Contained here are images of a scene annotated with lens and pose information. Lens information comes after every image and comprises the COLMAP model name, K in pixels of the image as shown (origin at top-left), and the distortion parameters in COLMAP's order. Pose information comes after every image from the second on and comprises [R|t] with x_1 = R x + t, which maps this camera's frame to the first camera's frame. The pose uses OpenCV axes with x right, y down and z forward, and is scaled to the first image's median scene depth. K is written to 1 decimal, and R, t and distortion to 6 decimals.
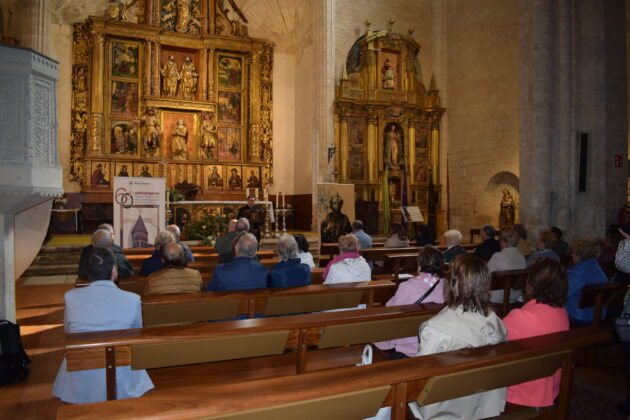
lens RADIAL K [[488.0, 0, 313.0], [0, 488.0, 213.1], [0, 0, 1]] dist [-0.092111, 0.011605]
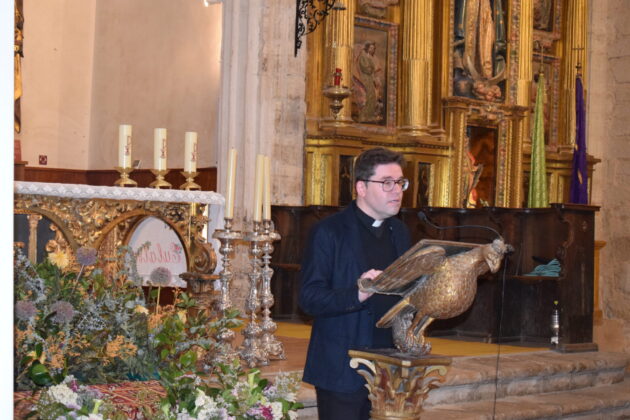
lens RADIAL K [[1231.9, 0, 310.5], [0, 1231.9, 213.9], [0, 0, 1]] dist [0.013315, 0.000000]
pose [[0.936633, 0.031131, 0.348926, -0.185393], [-0.025979, 0.999473, -0.019438, -0.003883], [-0.349348, 0.009141, 0.936949, 0.373665]]
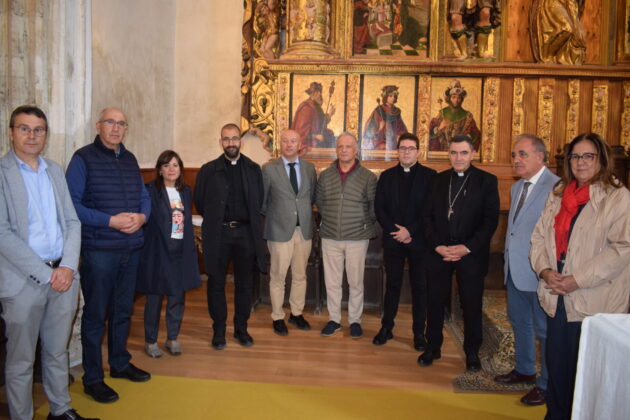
lens RADIAL K [[488.0, 0, 314.0], [0, 488.0, 209.1], [0, 0, 1]] dist [-0.092111, 0.011605]
pose [[0.862493, 0.066997, -0.501614, -0.257789], [-0.025820, 0.995733, 0.088596, -0.043403], [0.505409, -0.063462, 0.860543, 0.663348]]
